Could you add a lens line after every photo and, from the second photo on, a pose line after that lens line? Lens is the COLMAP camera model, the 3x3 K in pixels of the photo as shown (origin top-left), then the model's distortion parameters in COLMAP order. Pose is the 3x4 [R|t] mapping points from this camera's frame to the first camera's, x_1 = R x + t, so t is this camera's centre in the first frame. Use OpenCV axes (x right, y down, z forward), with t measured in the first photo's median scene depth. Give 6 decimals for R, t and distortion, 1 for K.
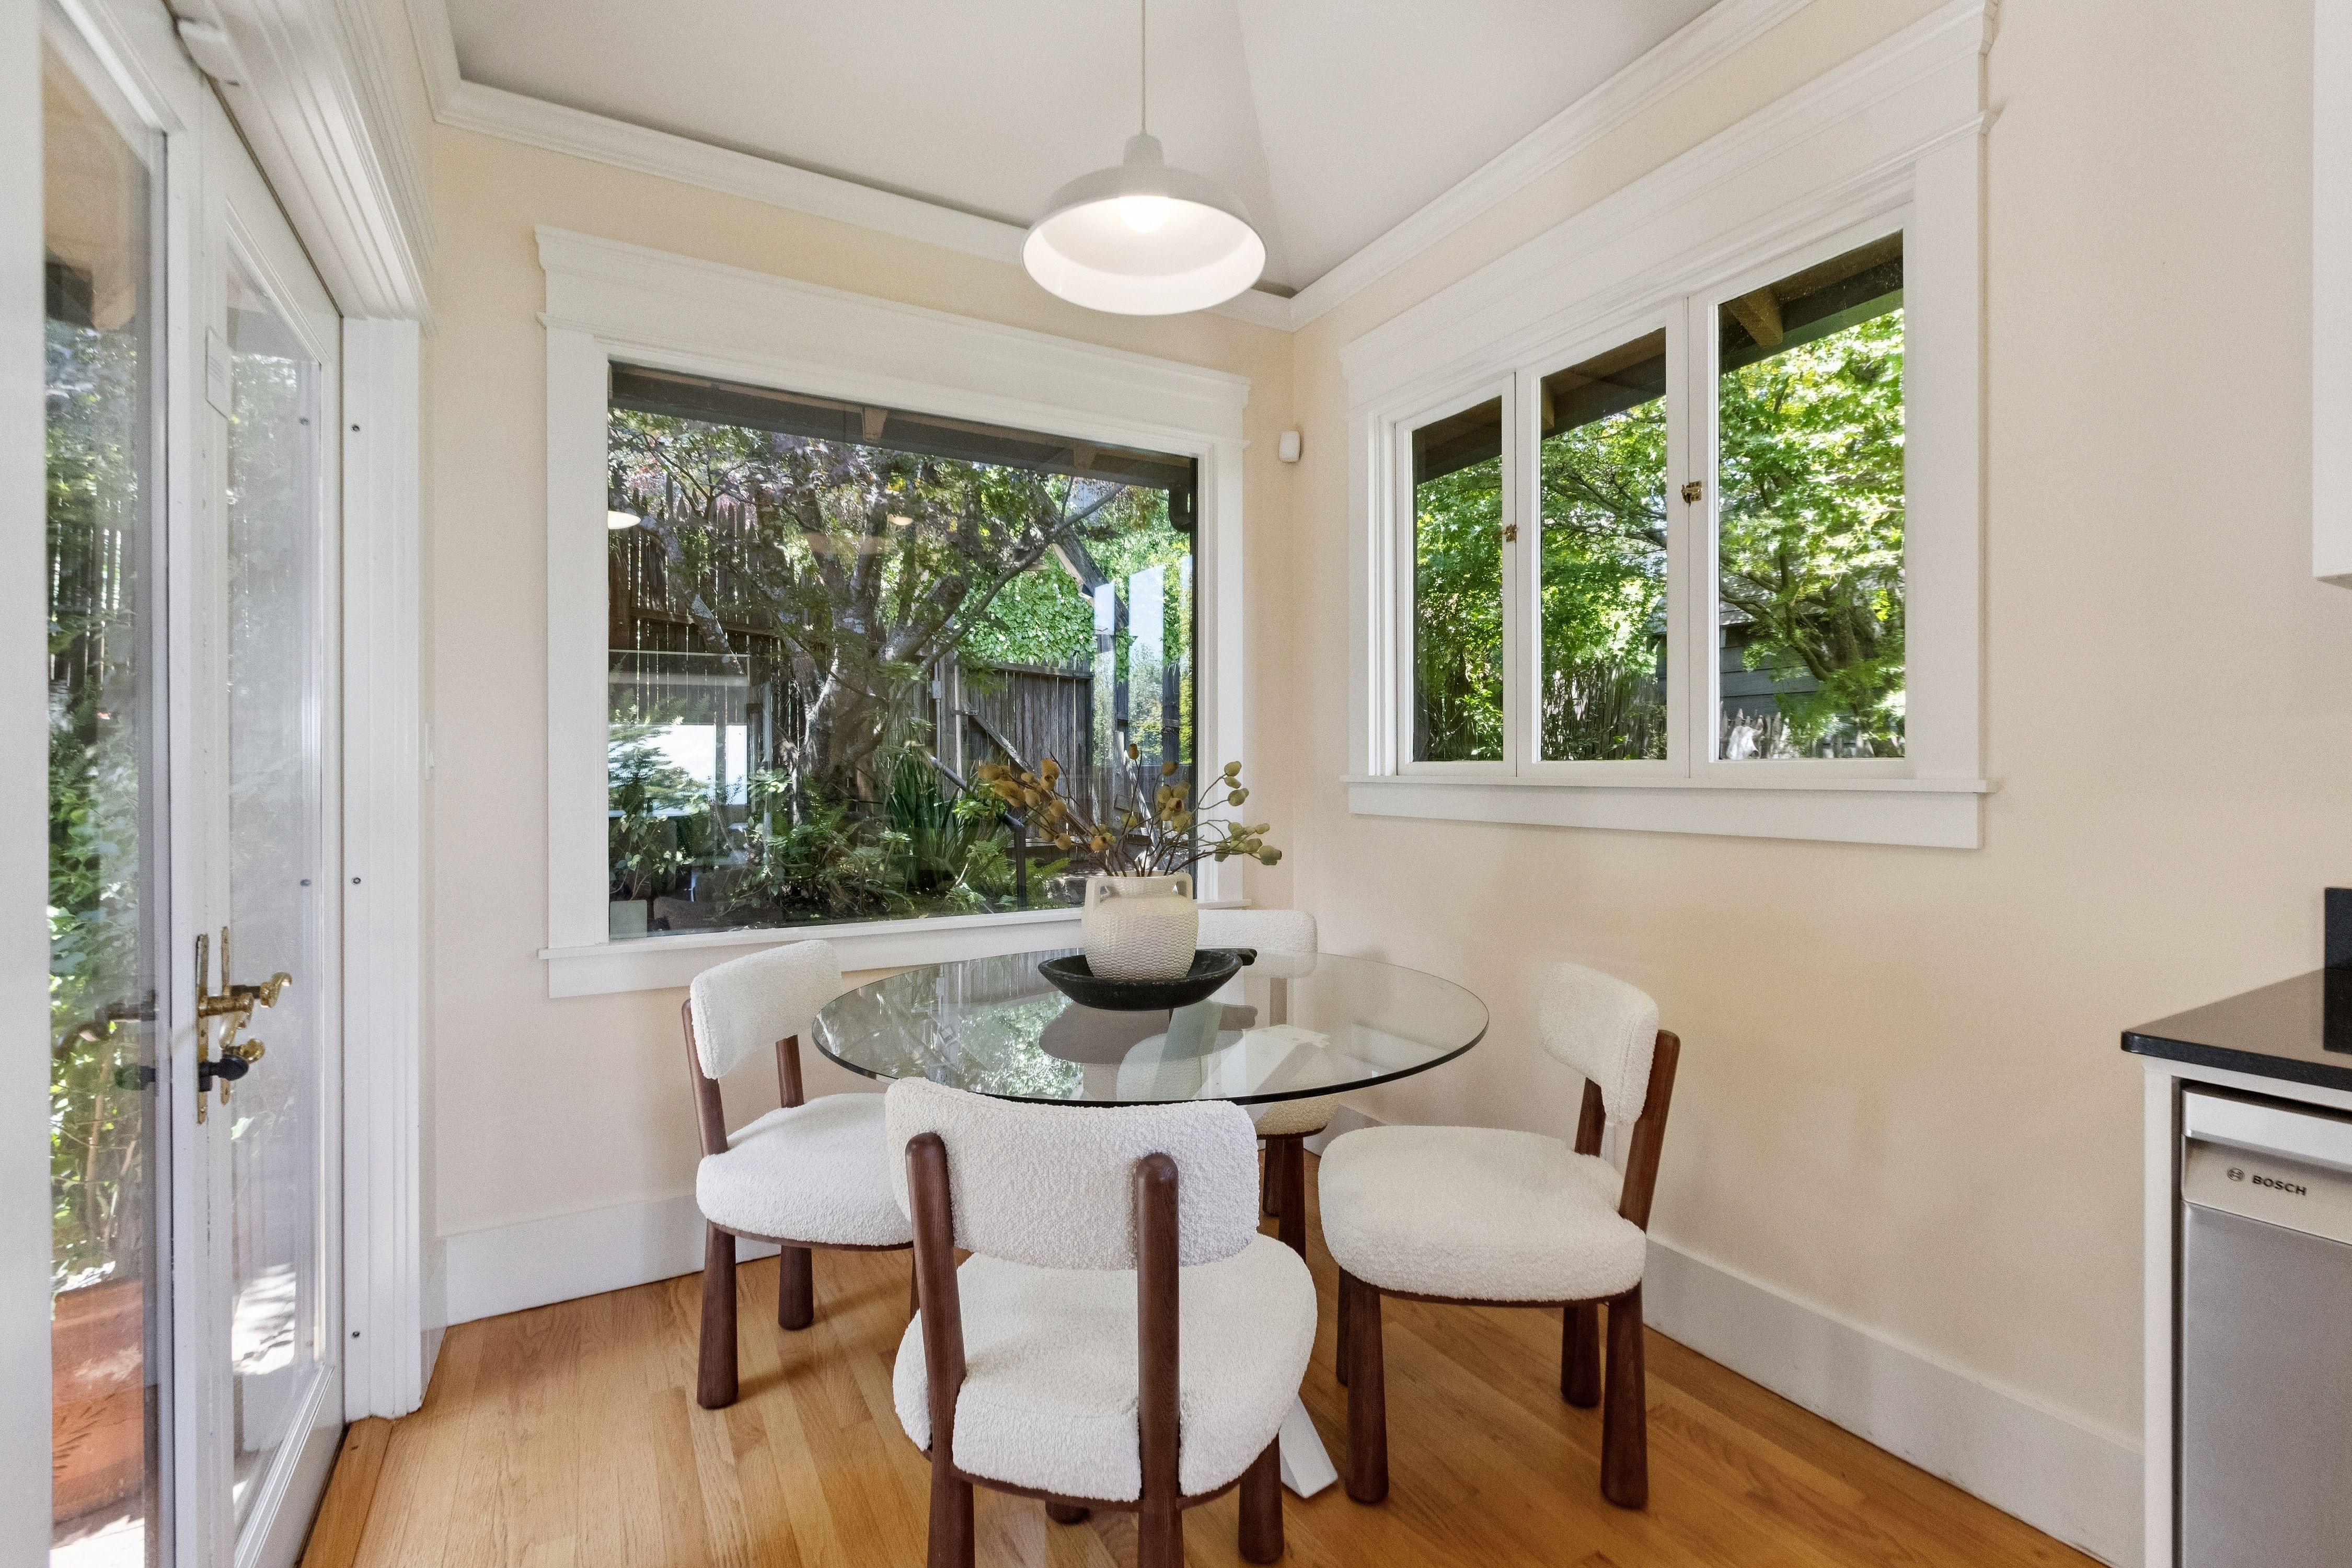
lens RADIAL K [[1040.3, 0, 1158.3], [0, 1040.3, 778.6], [0, 0, 1]] dist [0.003654, 0.001671]
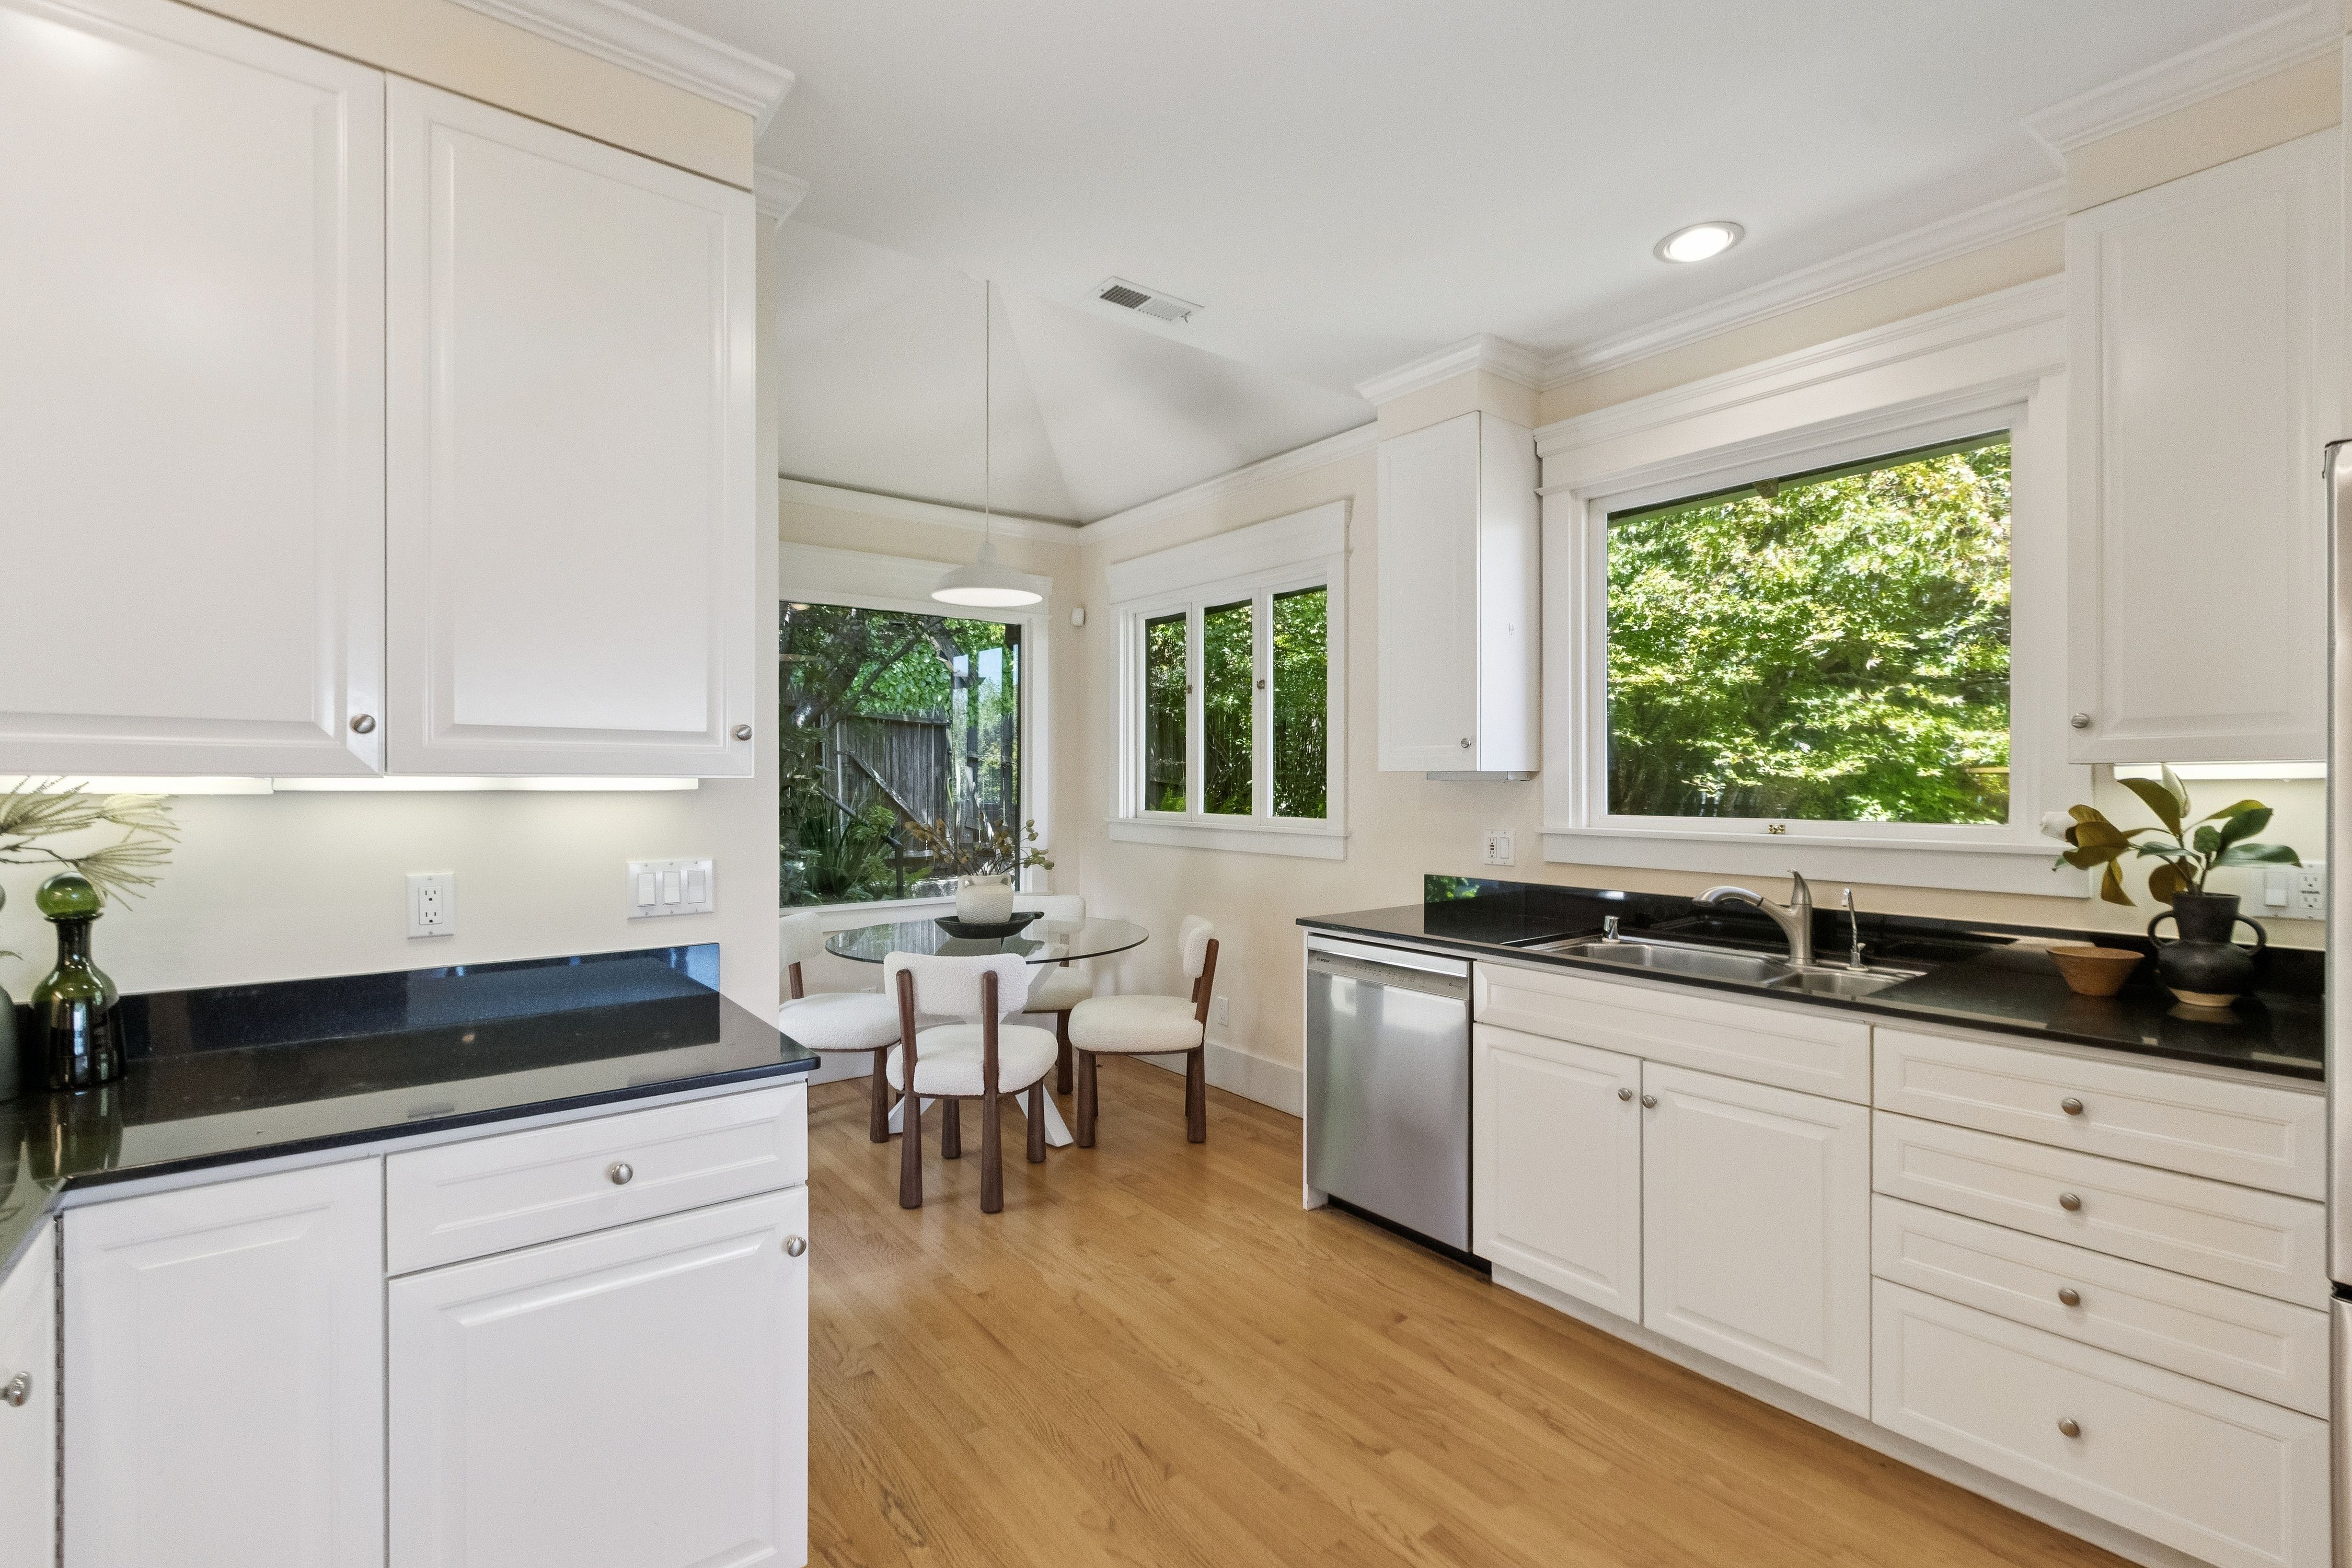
lens RADIAL K [[1040.3, 0, 1168.1], [0, 1040.3, 785.7], [0, 0, 1]] dist [0.003654, 0.001671]
pose [[0.987952, 0.003286, 0.154728, 0.019565], [-0.003208, 0.999995, -0.000758, -0.074333], [-0.154730, 0.000253, 0.987957, -0.967781]]
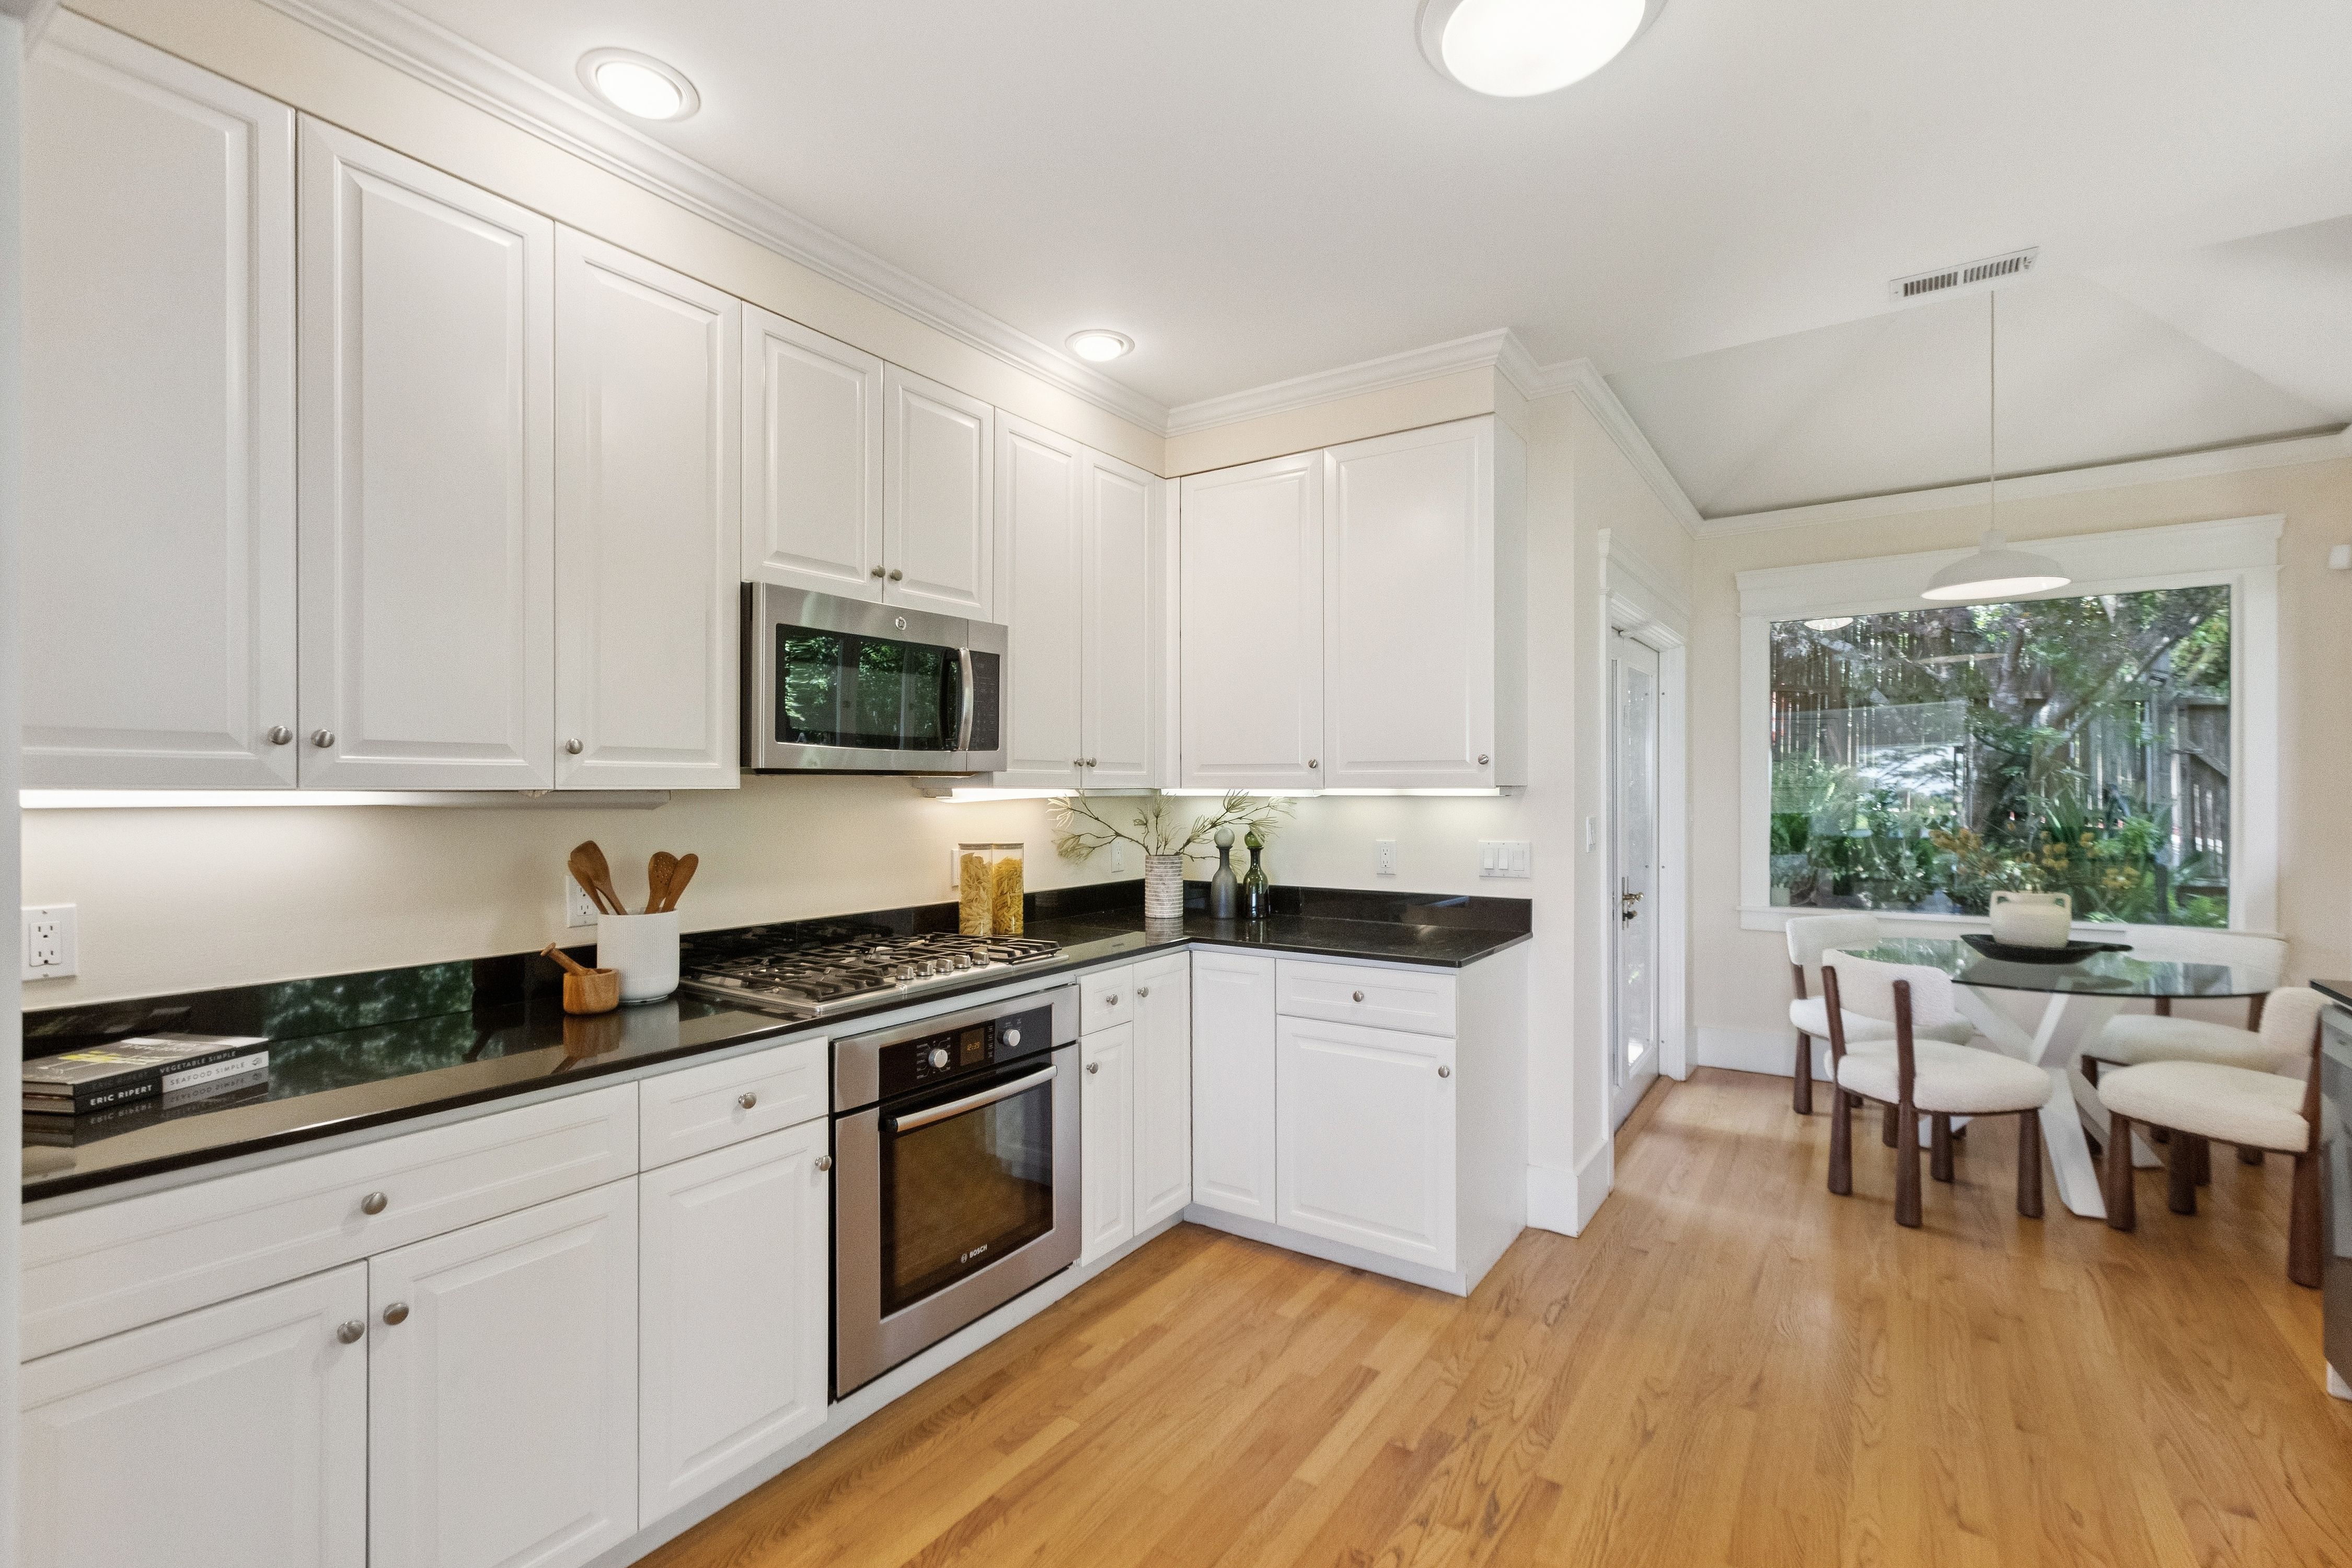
lens RADIAL K [[1040.3, 0, 1213.6], [0, 1040.3, 789.8], [0, 0, 1]] dist [0.003654, 0.001671]
pose [[0.473133, 0.001320, -0.880990, 0.826487], [-0.001364, 0.999999, 0.000766, -0.079420], [0.880990, 0.000840, 0.473135, -1.017649]]
